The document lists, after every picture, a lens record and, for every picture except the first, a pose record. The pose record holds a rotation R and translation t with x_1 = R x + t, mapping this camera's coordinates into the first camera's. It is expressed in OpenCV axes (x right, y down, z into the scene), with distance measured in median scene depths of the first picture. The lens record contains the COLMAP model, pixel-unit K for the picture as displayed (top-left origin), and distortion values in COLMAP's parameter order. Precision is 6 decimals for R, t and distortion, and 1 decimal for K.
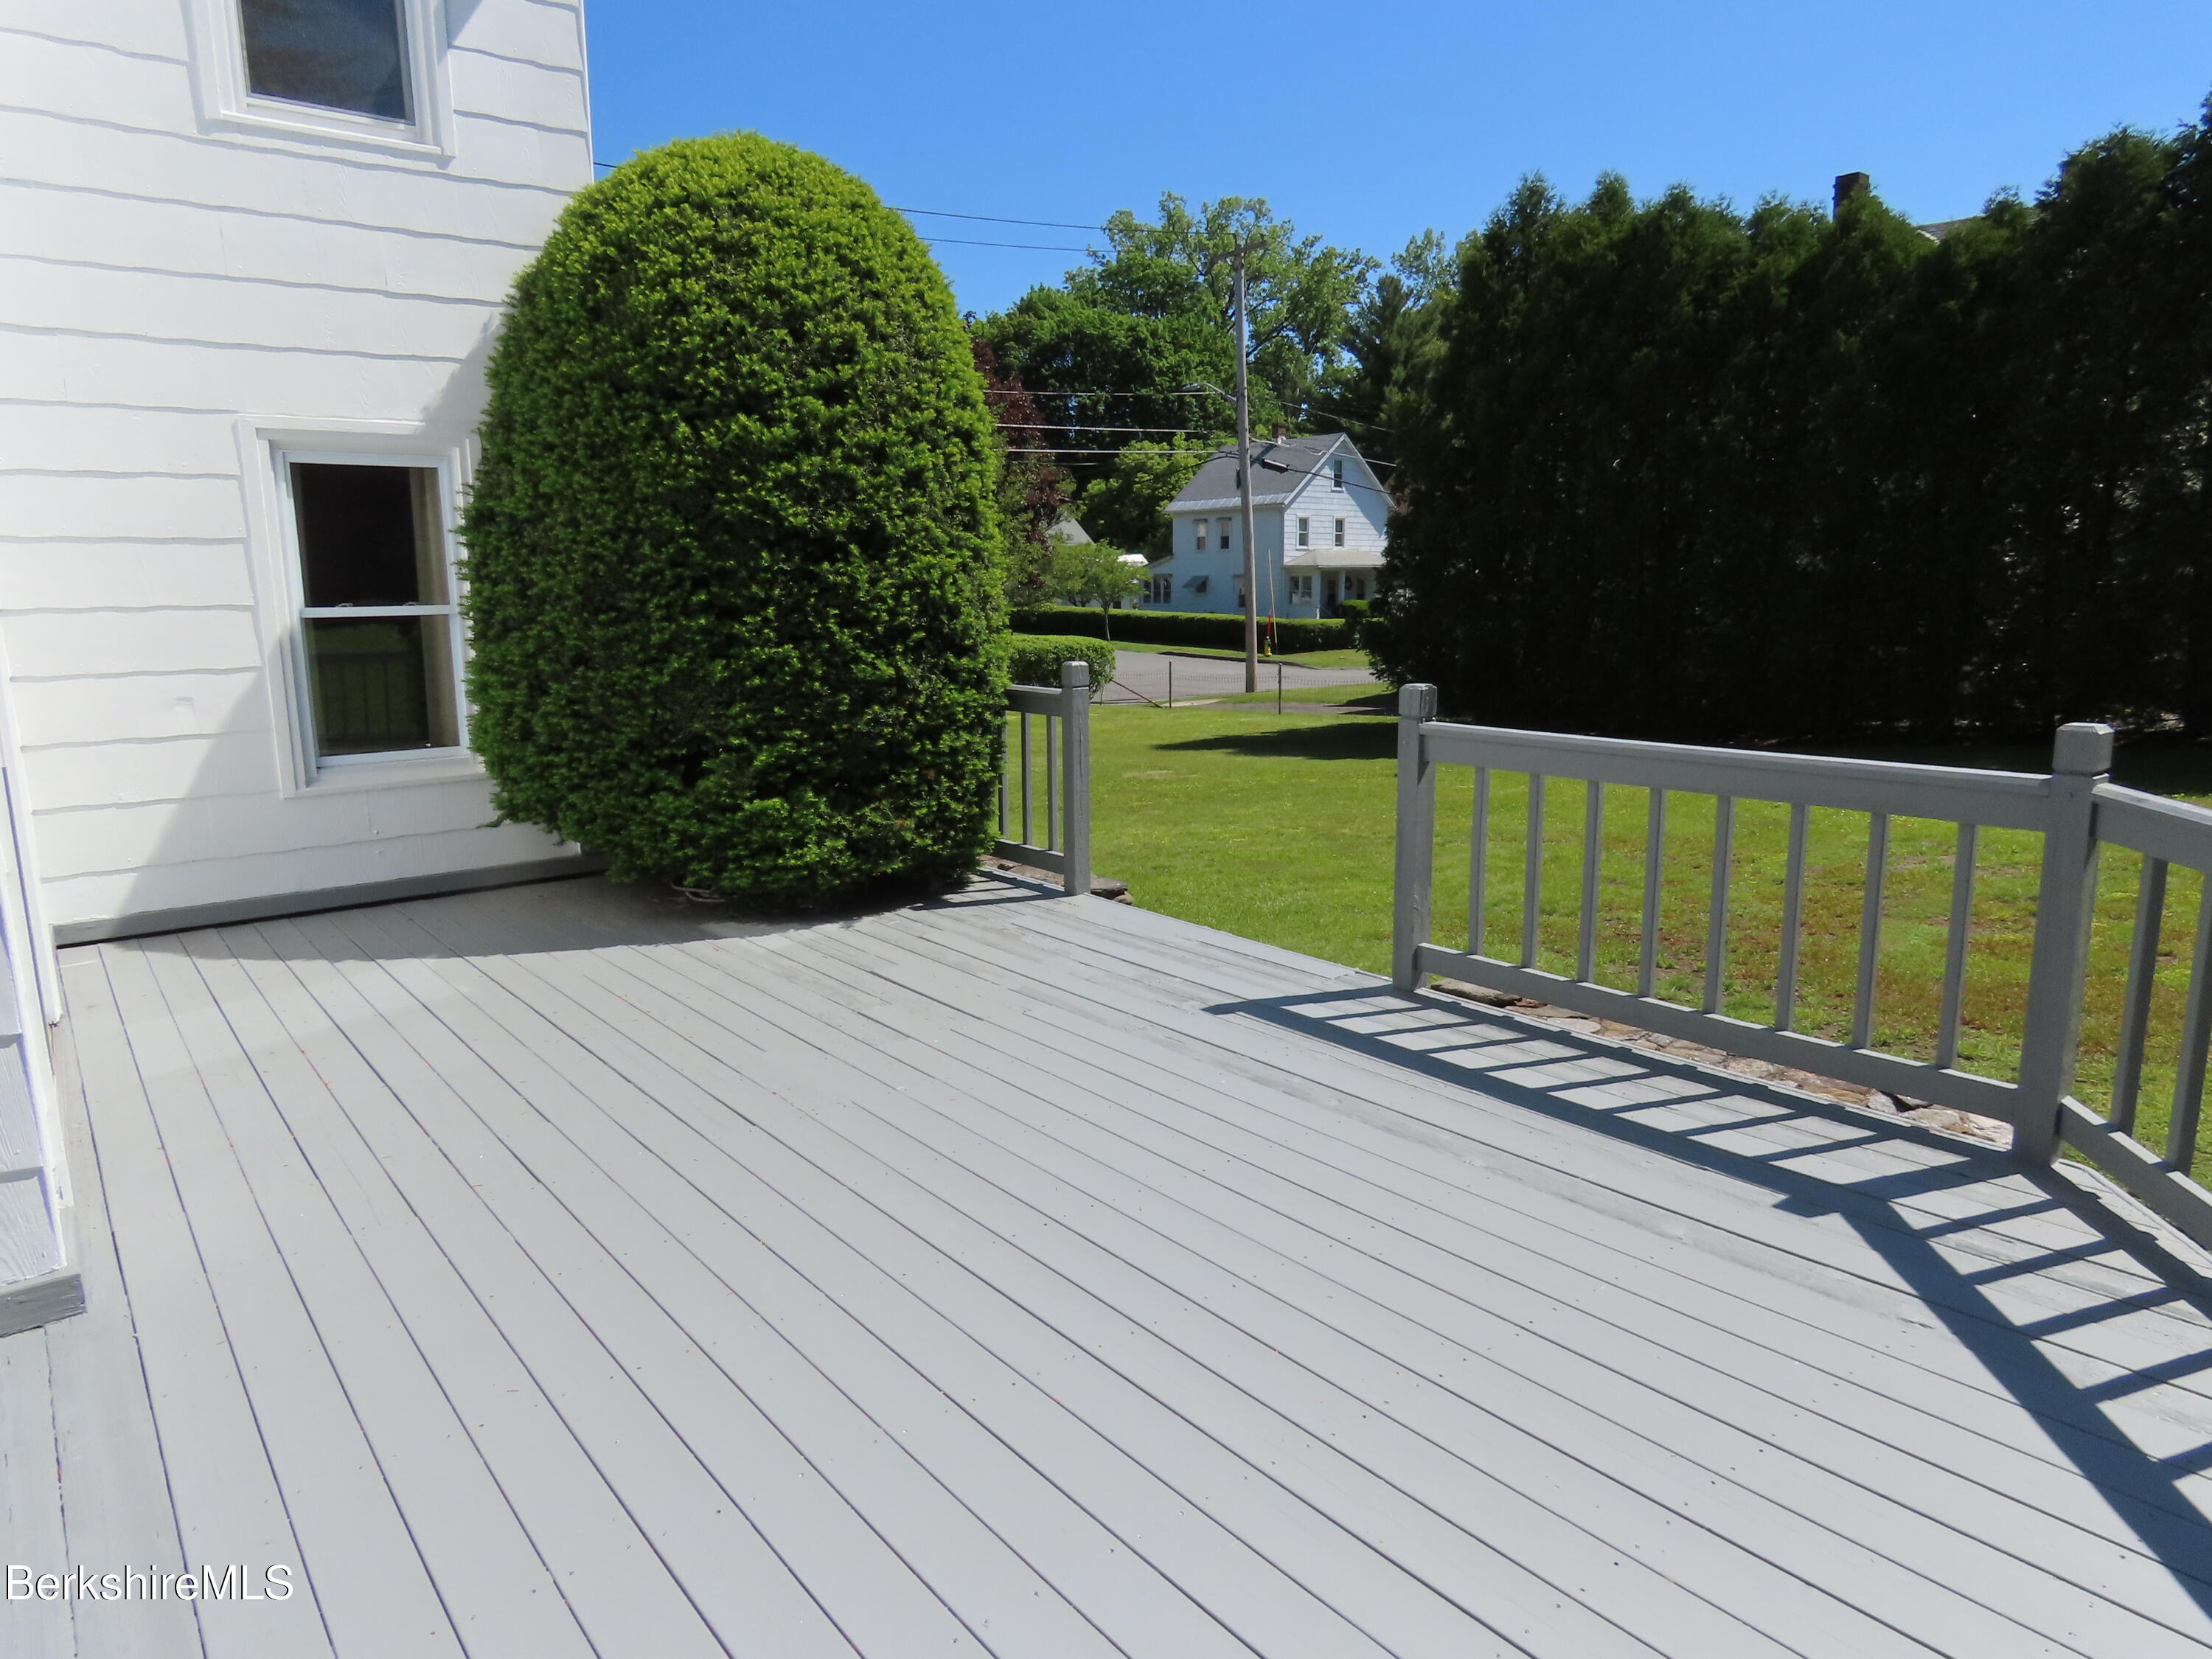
lens RADIAL K [[1398.0, 0, 1113.9], [0, 1398.0, 845.1], [0, 0, 1]] dist [-0.004698, -0.000201]
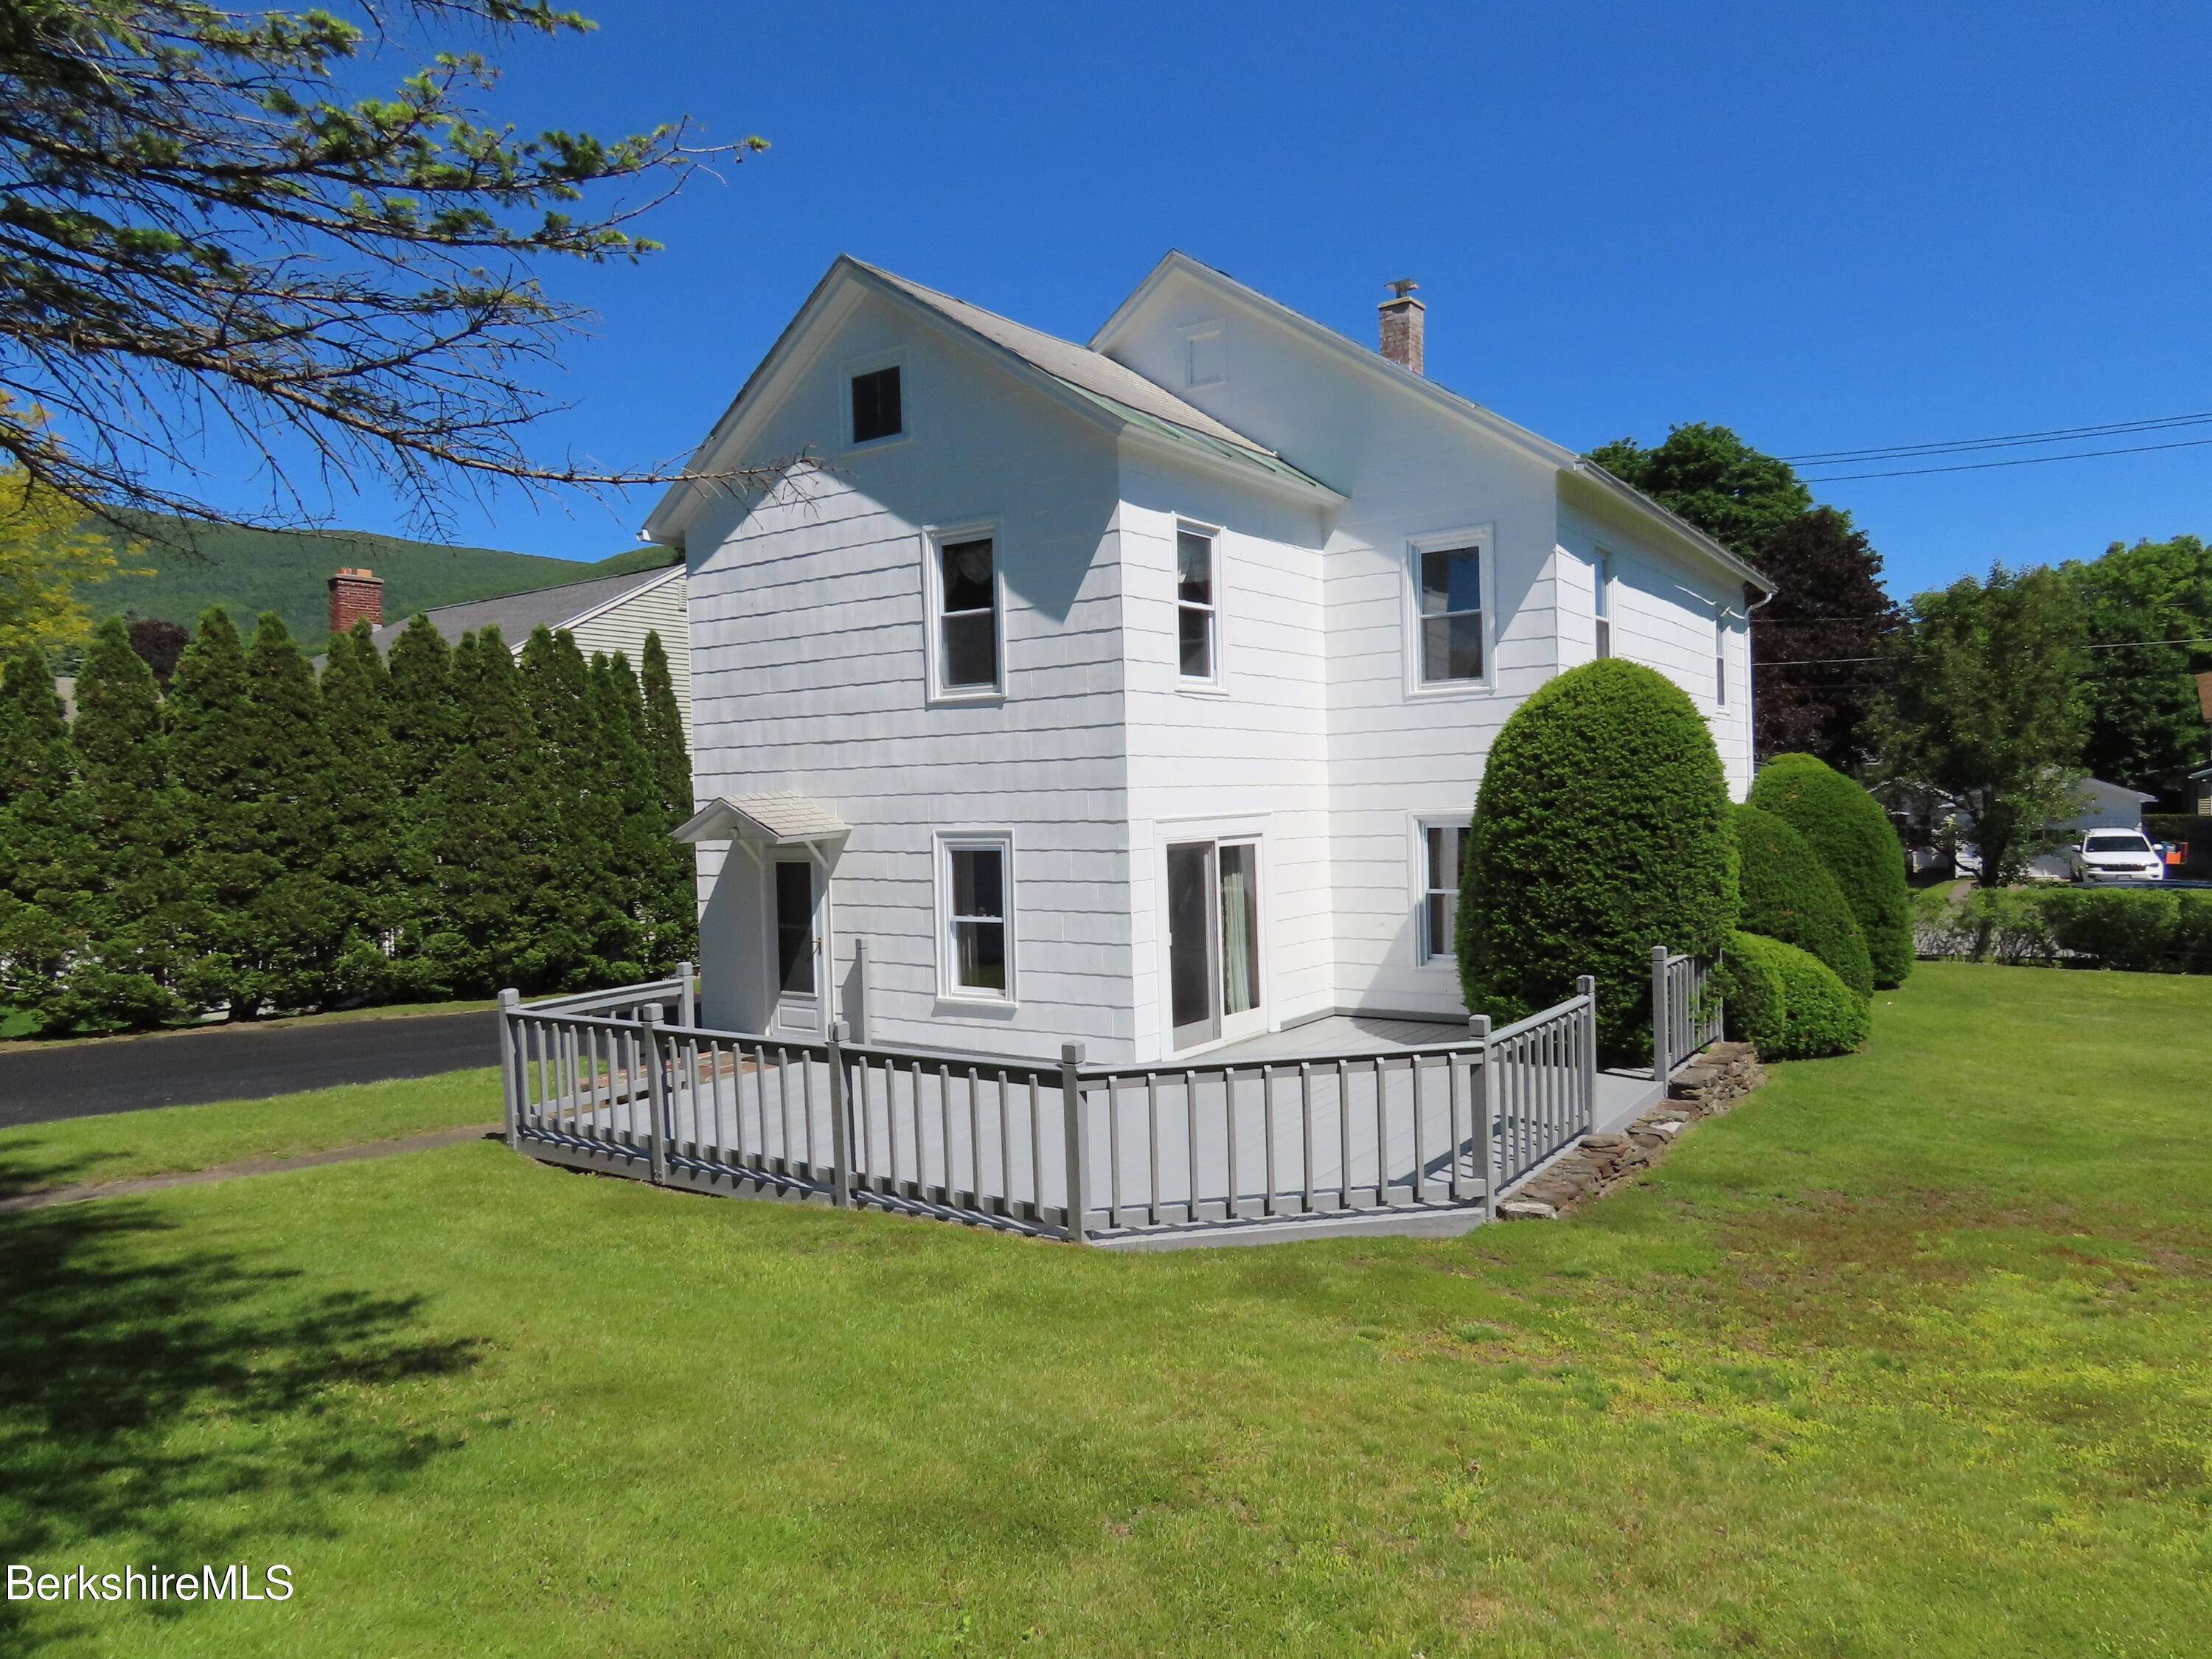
lens RADIAL K [[1398.0, 0, 1108.9], [0, 1398.0, 837.9], [0, 0, 1]] dist [-0.004698, -0.000201]
pose [[0.285727, 0.028823, -0.957877, 0.137008], [-0.154639, 0.987835, -0.016404, -0.012396], [0.945752, 0.152812, 0.286708, -0.015998]]
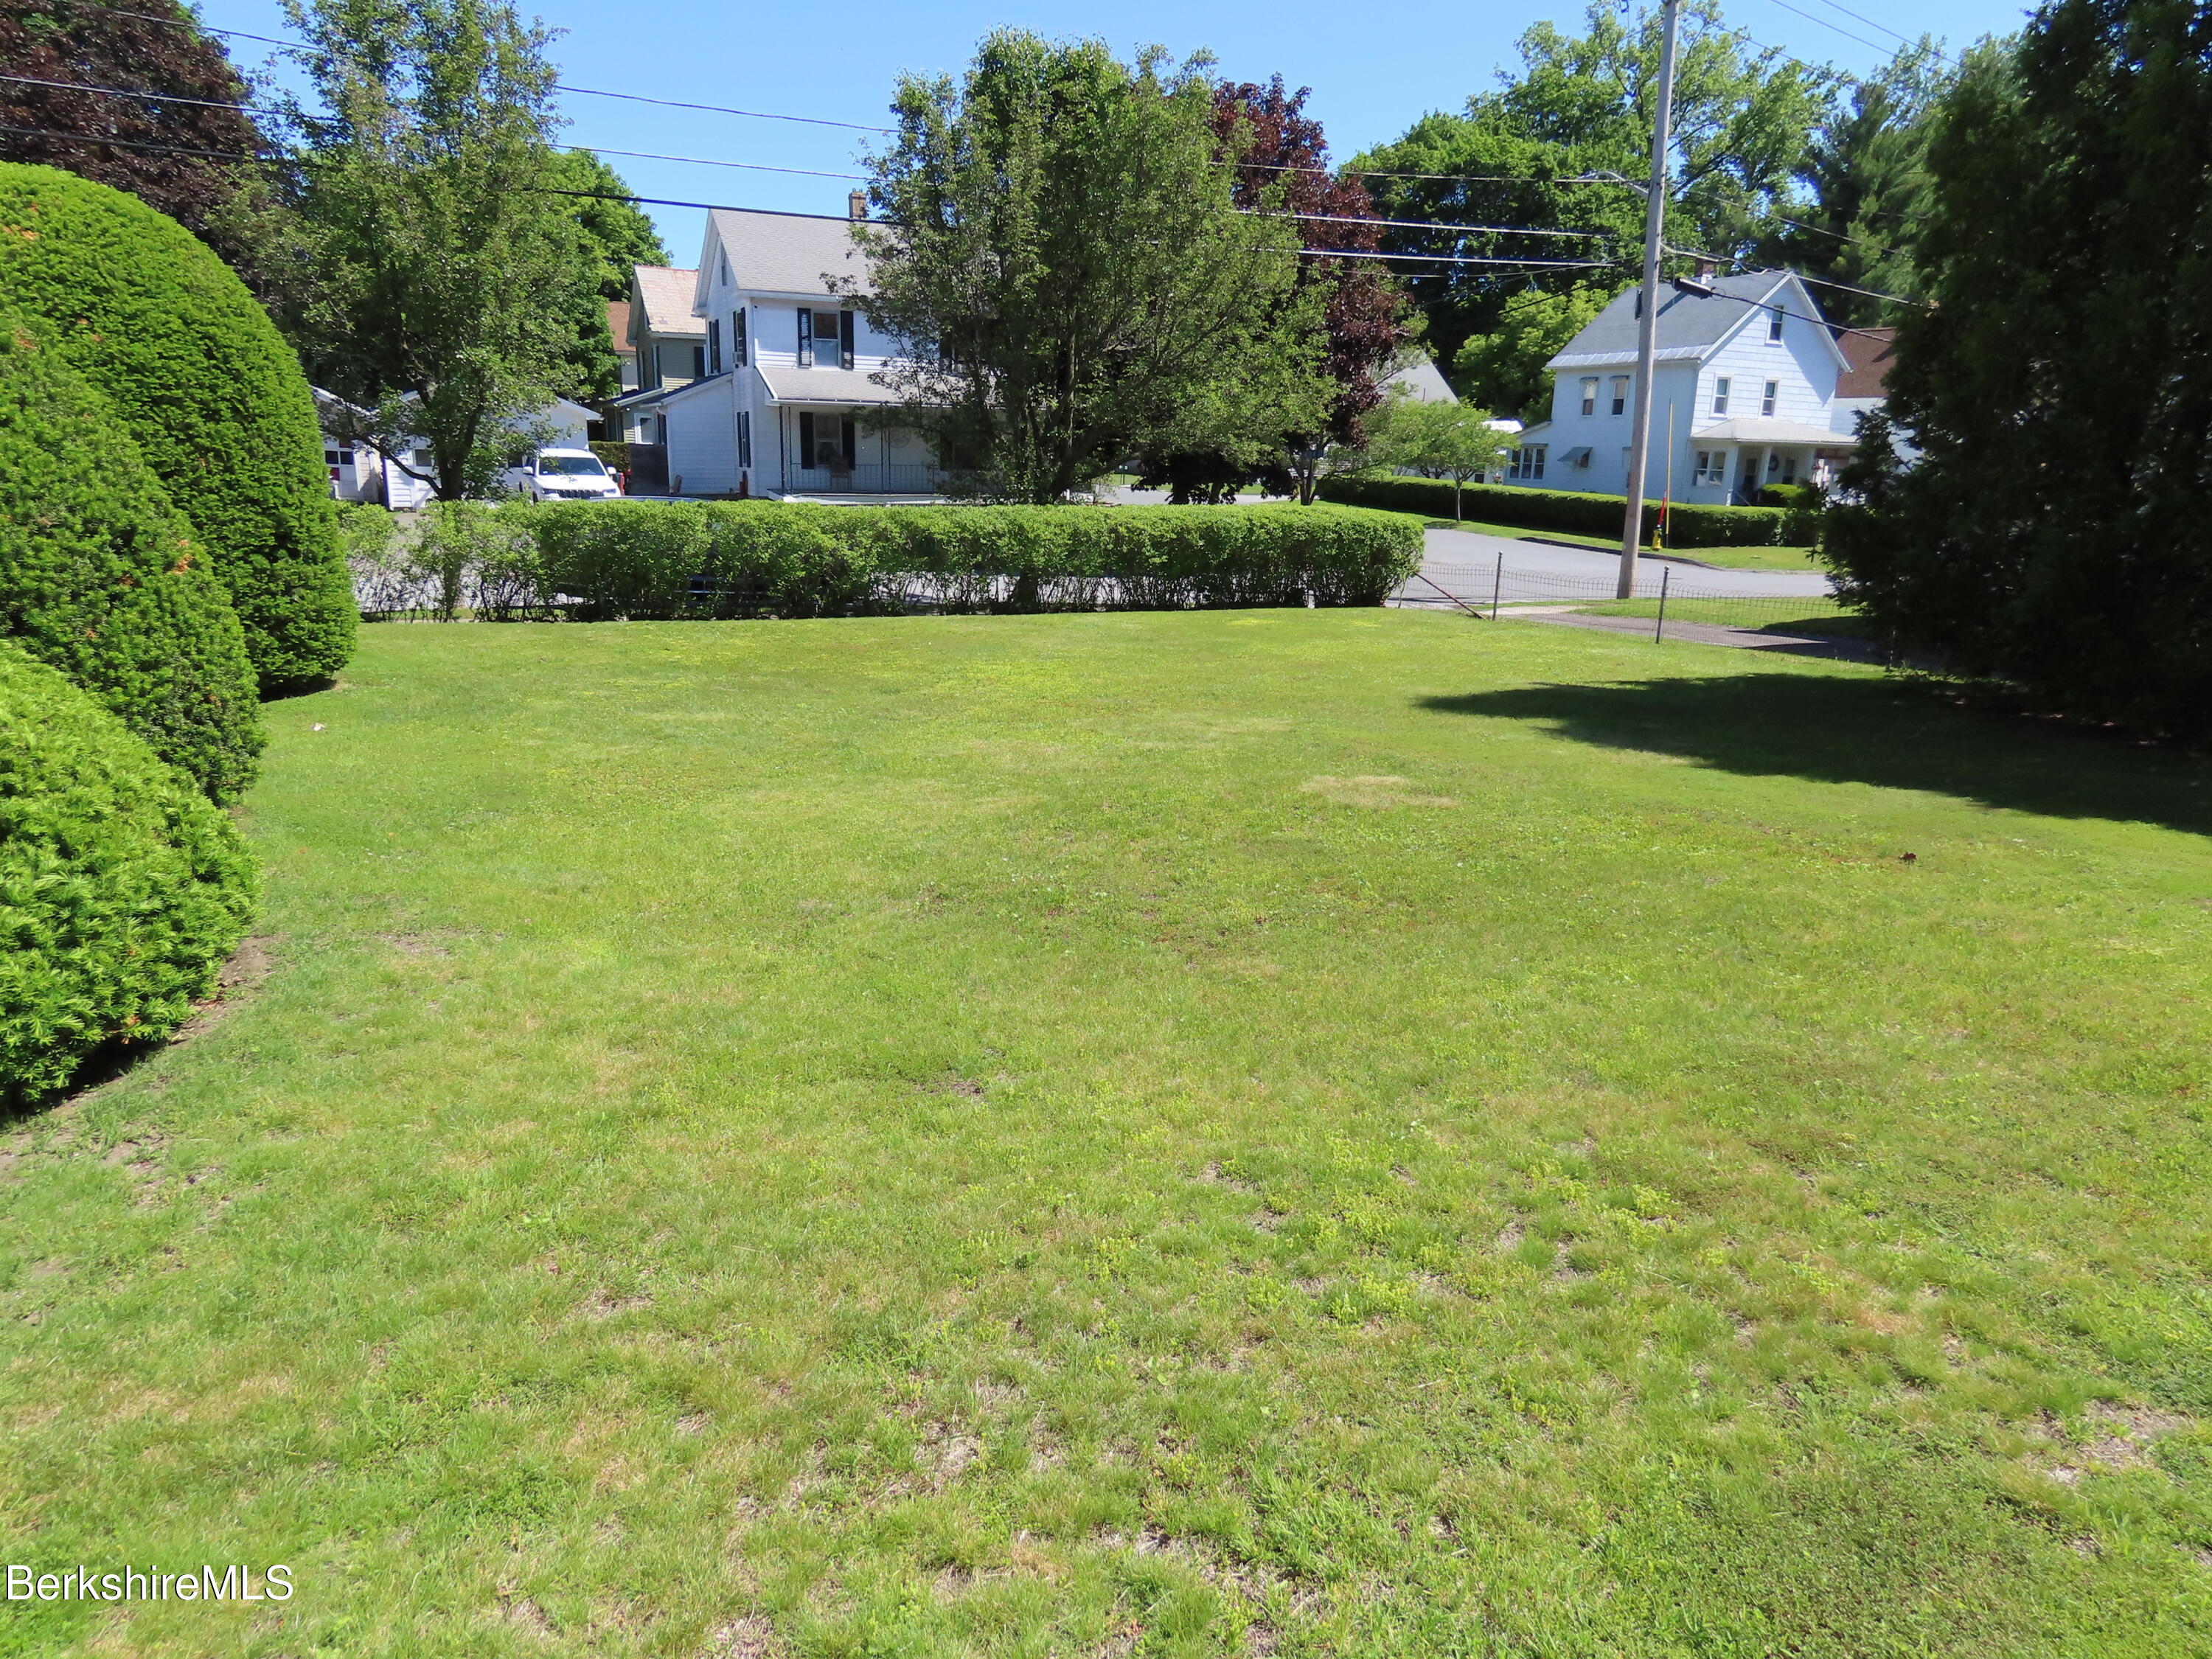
lens RADIAL K [[1398.0, 0, 1115.3], [0, 1398.0, 825.2], [0, 0, 1]] dist [-0.004698, -0.000201]
pose [[0.965697, 0.101715, -0.238923, 0.014628], [-0.083583, 0.992881, 0.084860, -0.016501], [0.245854, -0.061980, 0.967323, 0.113062]]
